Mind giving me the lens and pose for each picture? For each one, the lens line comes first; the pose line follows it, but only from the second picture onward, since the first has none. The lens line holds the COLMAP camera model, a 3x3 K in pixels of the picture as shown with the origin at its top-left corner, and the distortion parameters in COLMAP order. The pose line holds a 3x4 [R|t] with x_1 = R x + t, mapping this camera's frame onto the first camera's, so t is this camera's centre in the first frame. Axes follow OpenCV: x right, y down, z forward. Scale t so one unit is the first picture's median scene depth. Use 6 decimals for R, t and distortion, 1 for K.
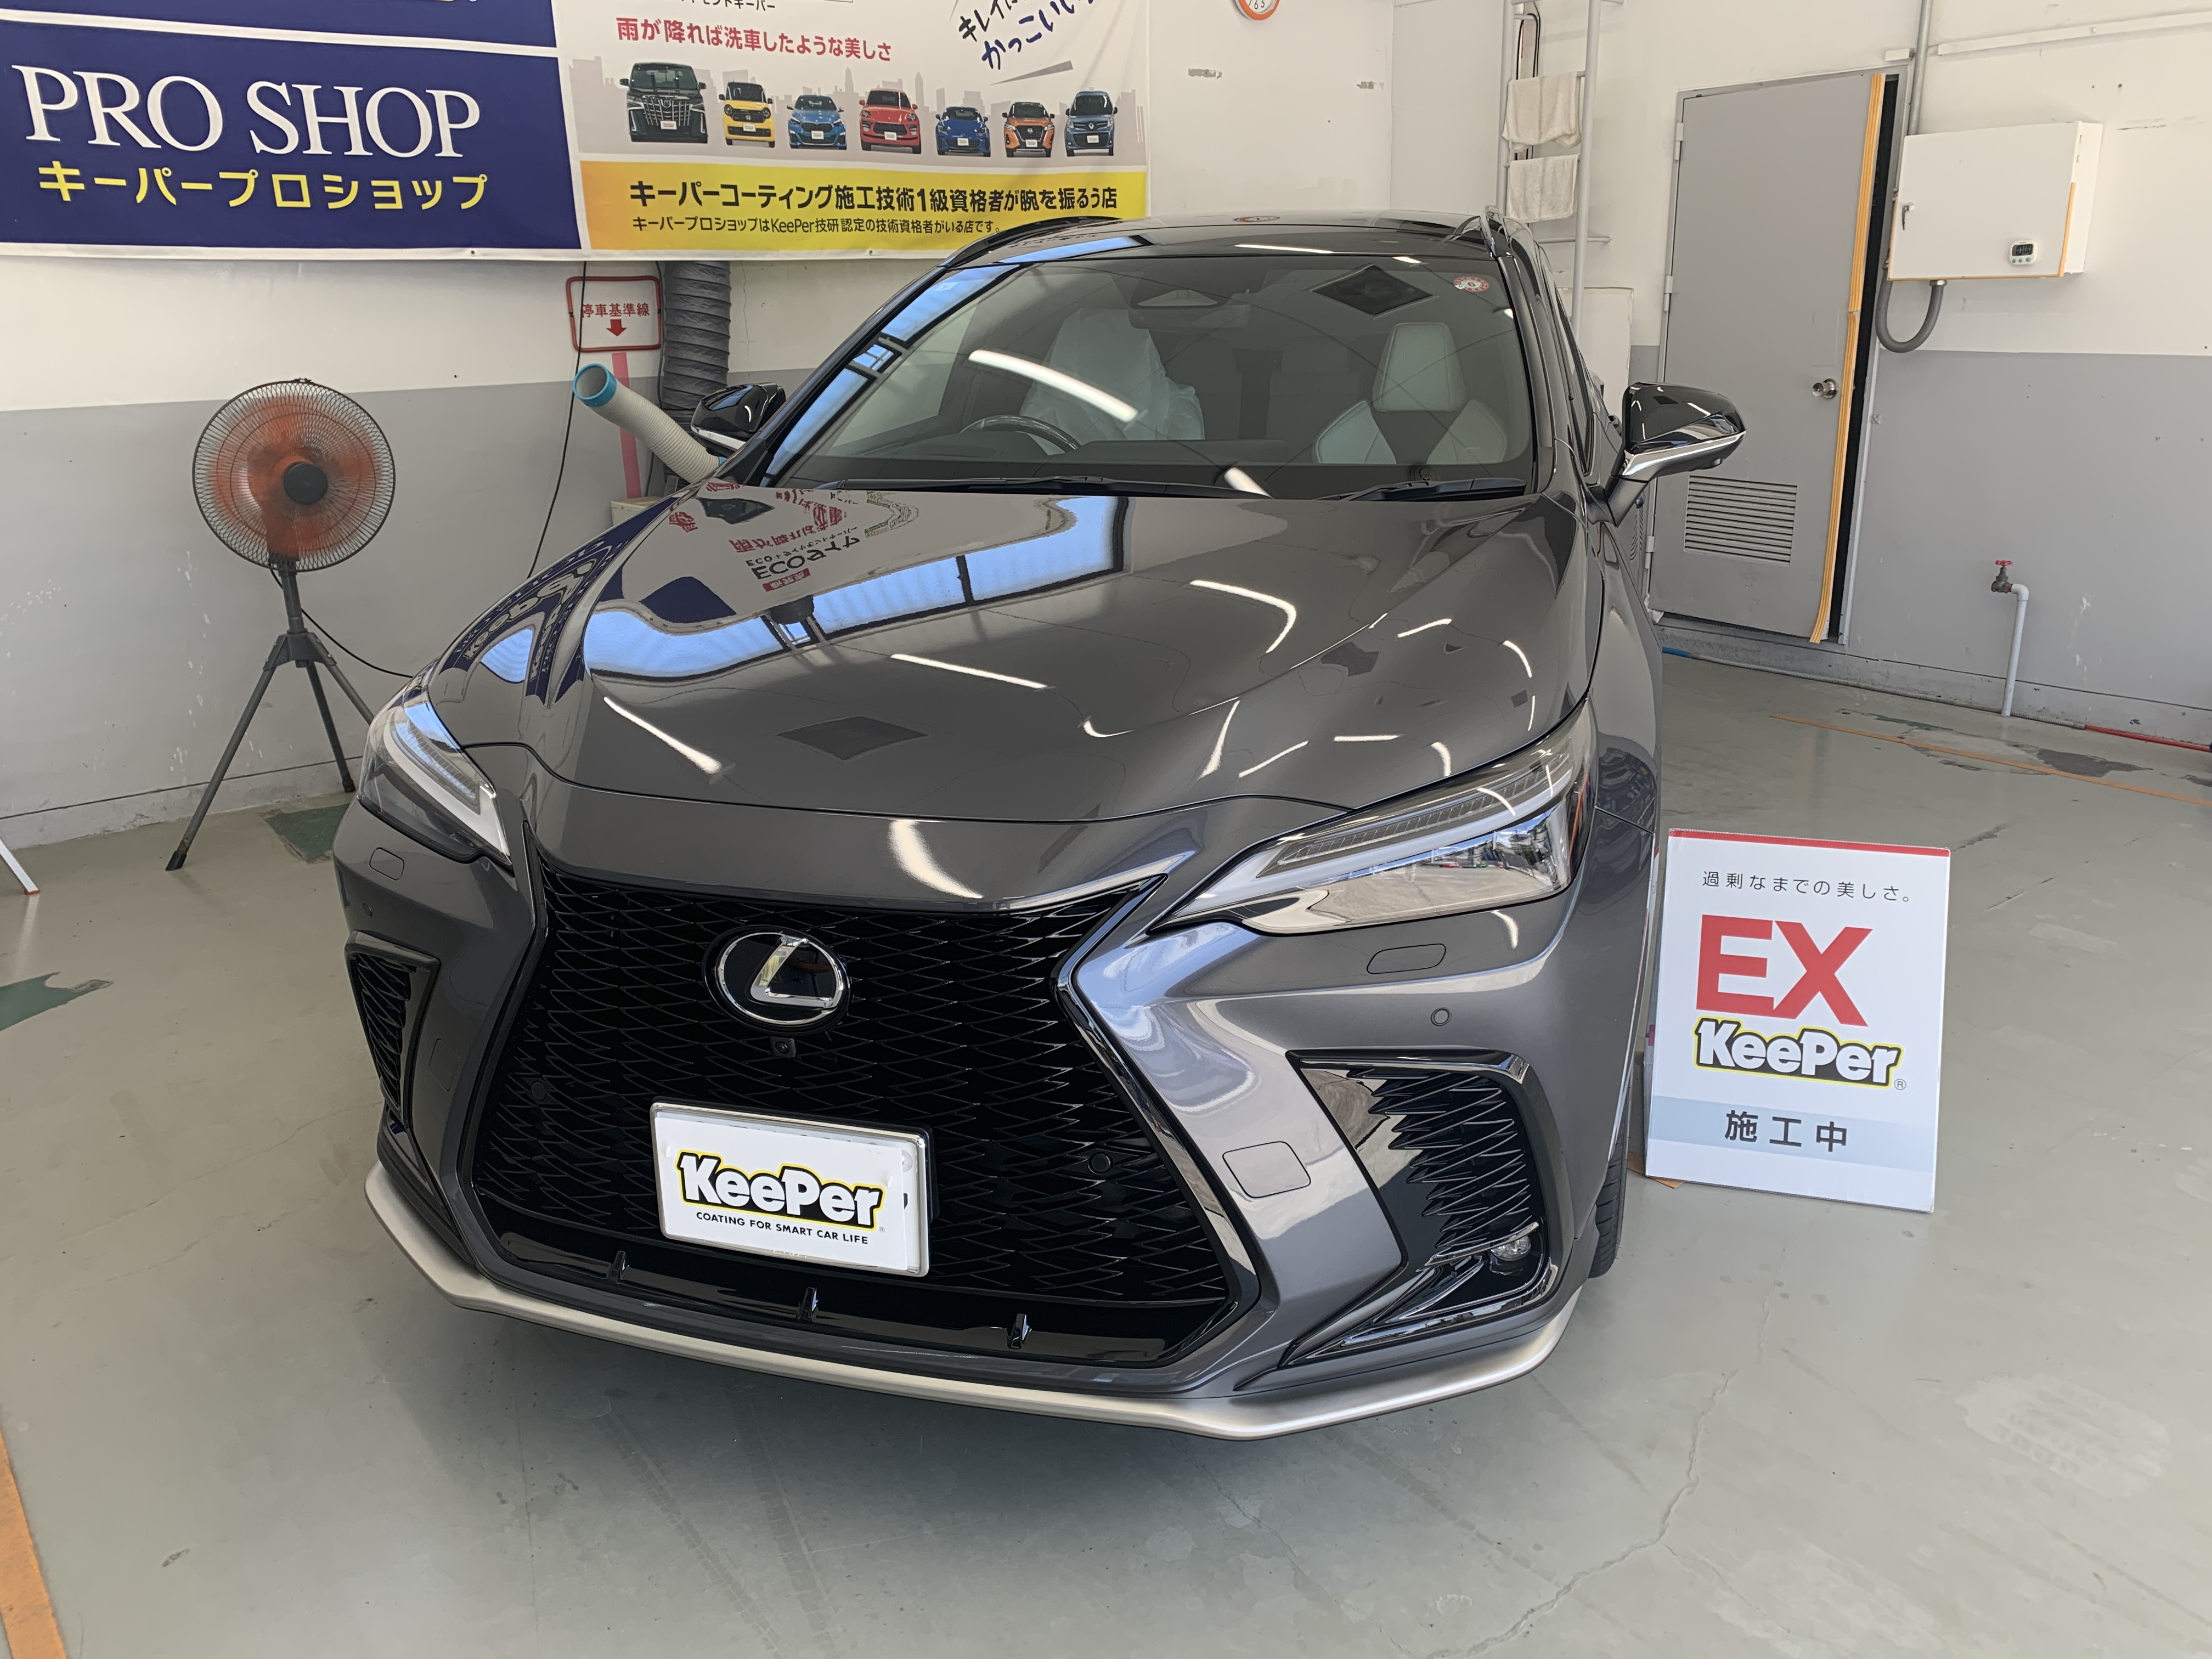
lens RADIAL K [[1682.3, 0, 1081.2], [0, 1682.3, 764.0], [0, 0, 1]] dist [0.038249, -0.040780]
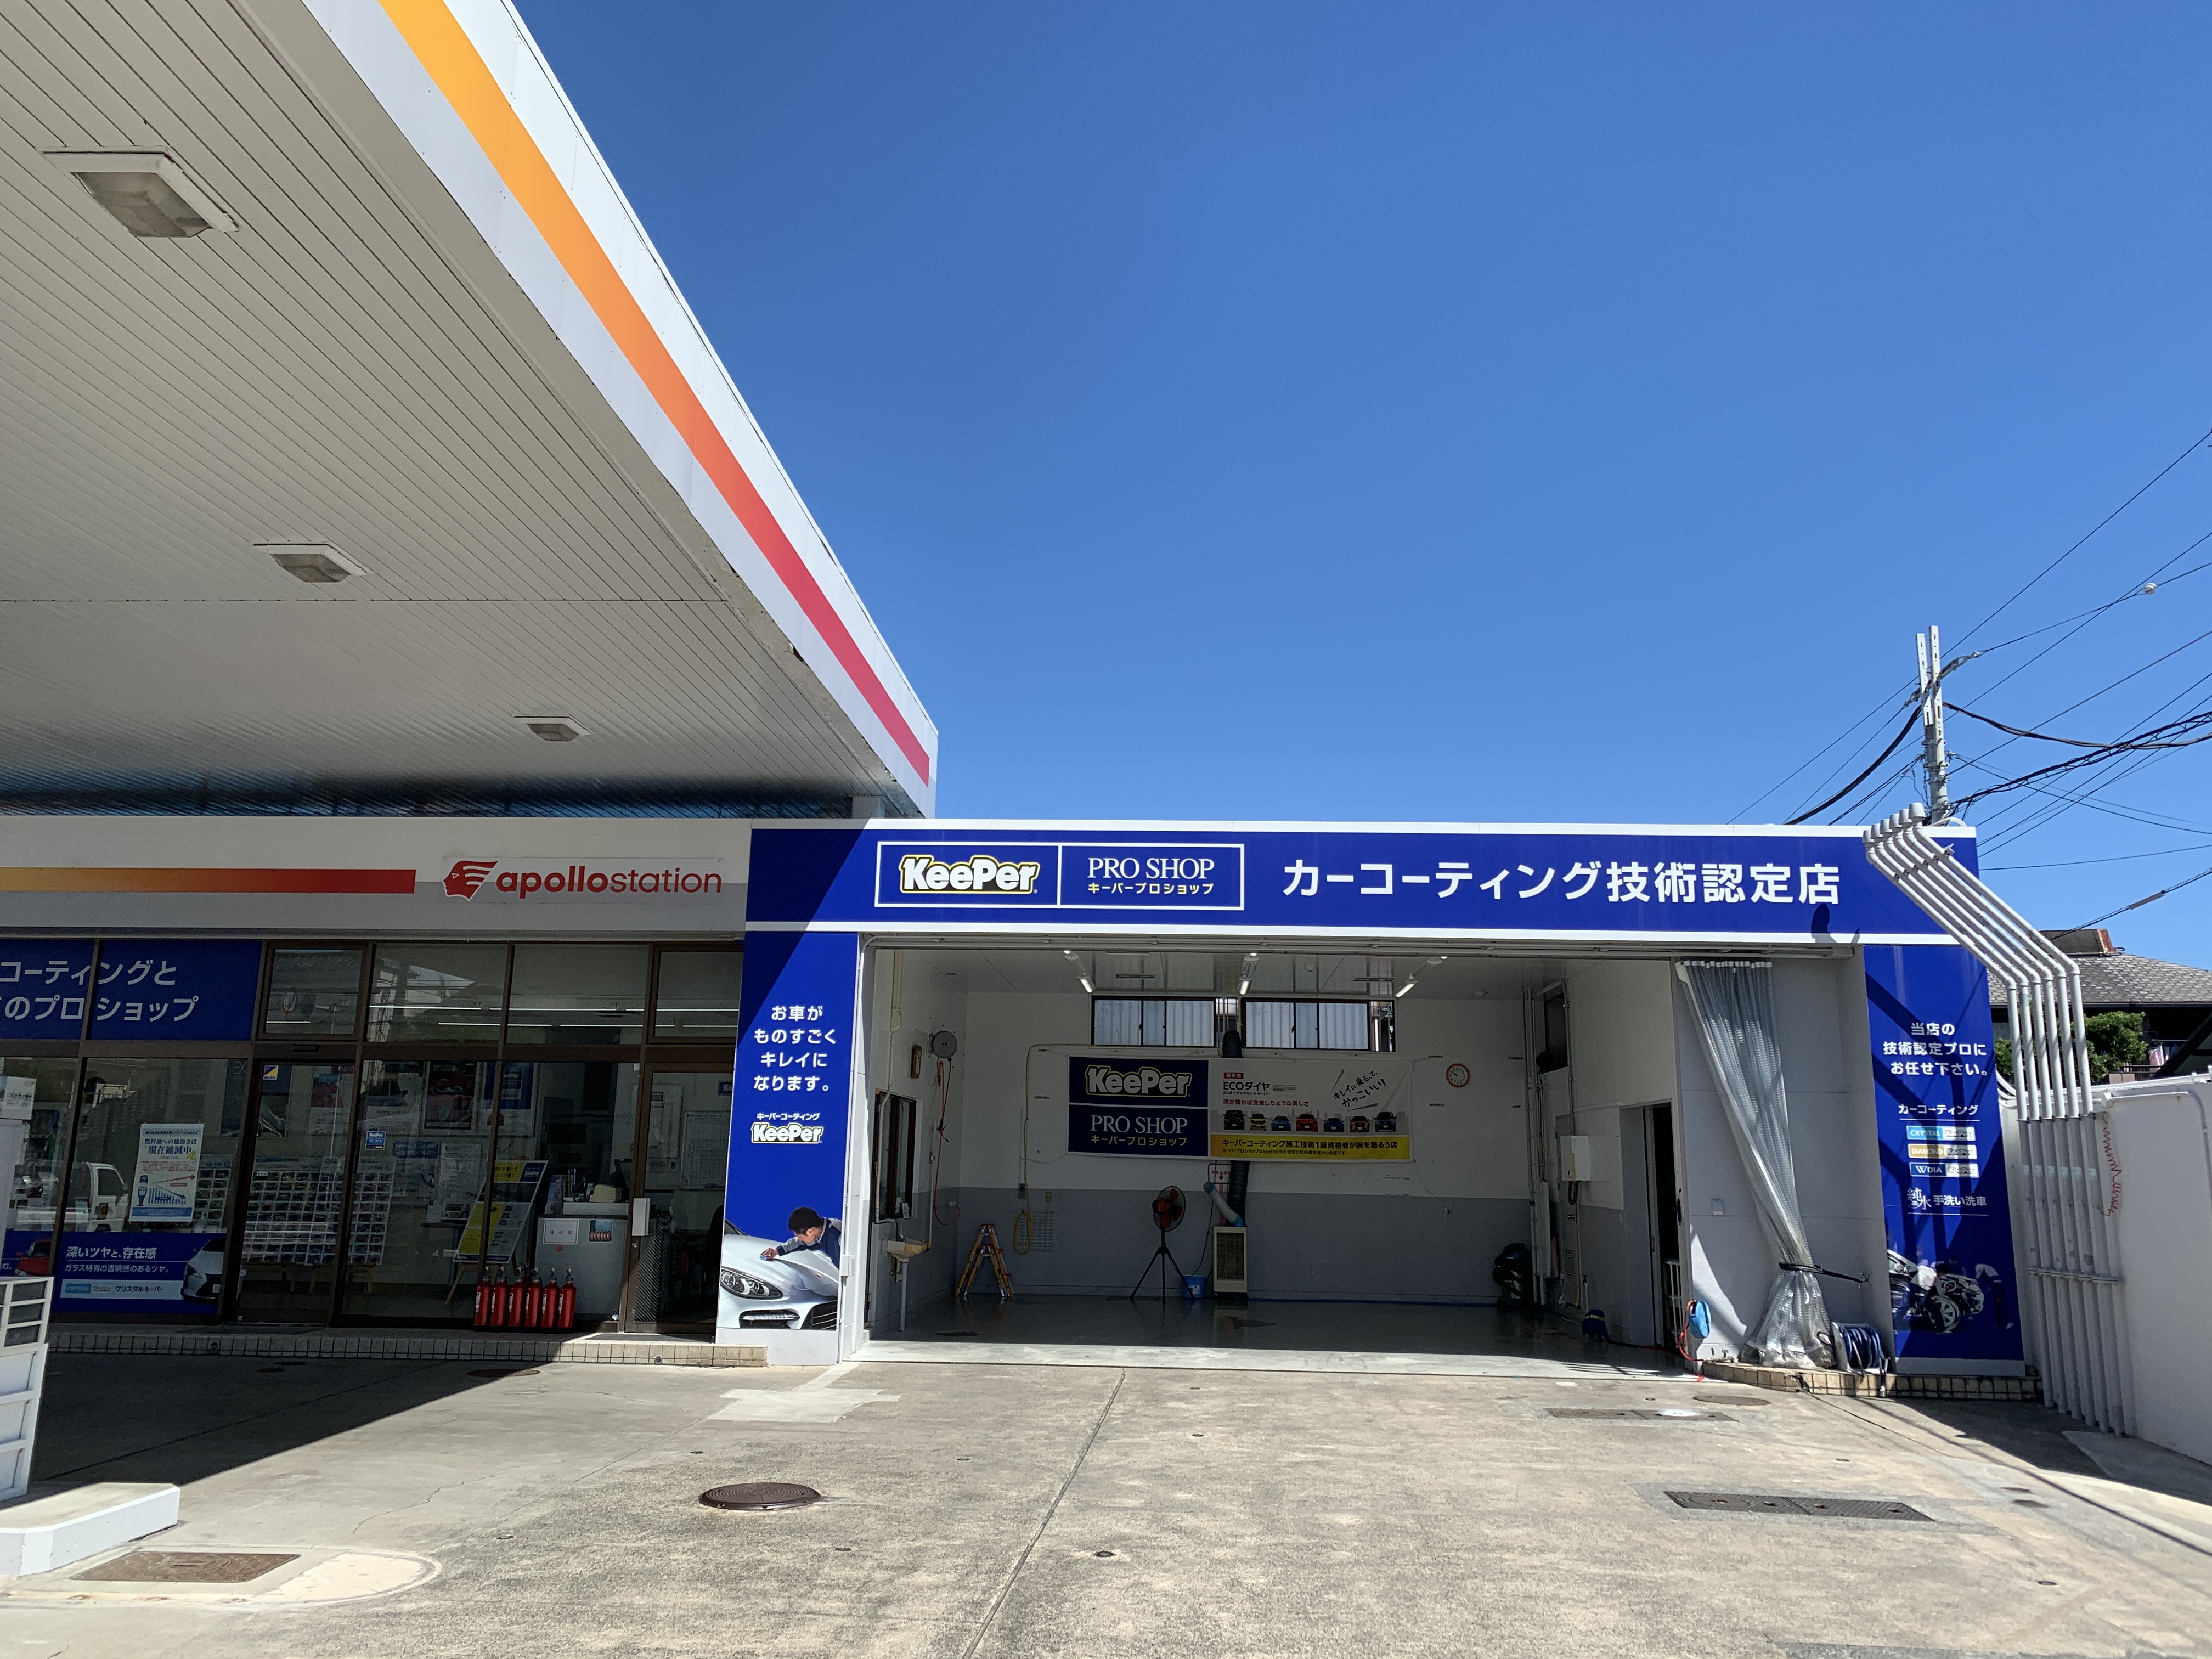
lens RADIAL K [[1682.3, 0, 1103.1], [0, 1682.3, 803.3], [0, 0, 1]] dist [0.038249, -0.040780]
pose [[0.754177, -0.102183, -0.648672, 1.951136], [-0.212387, 0.896770, -0.388195, 0.479214], [0.621377, 0.430537, 0.654621, -1.867706]]
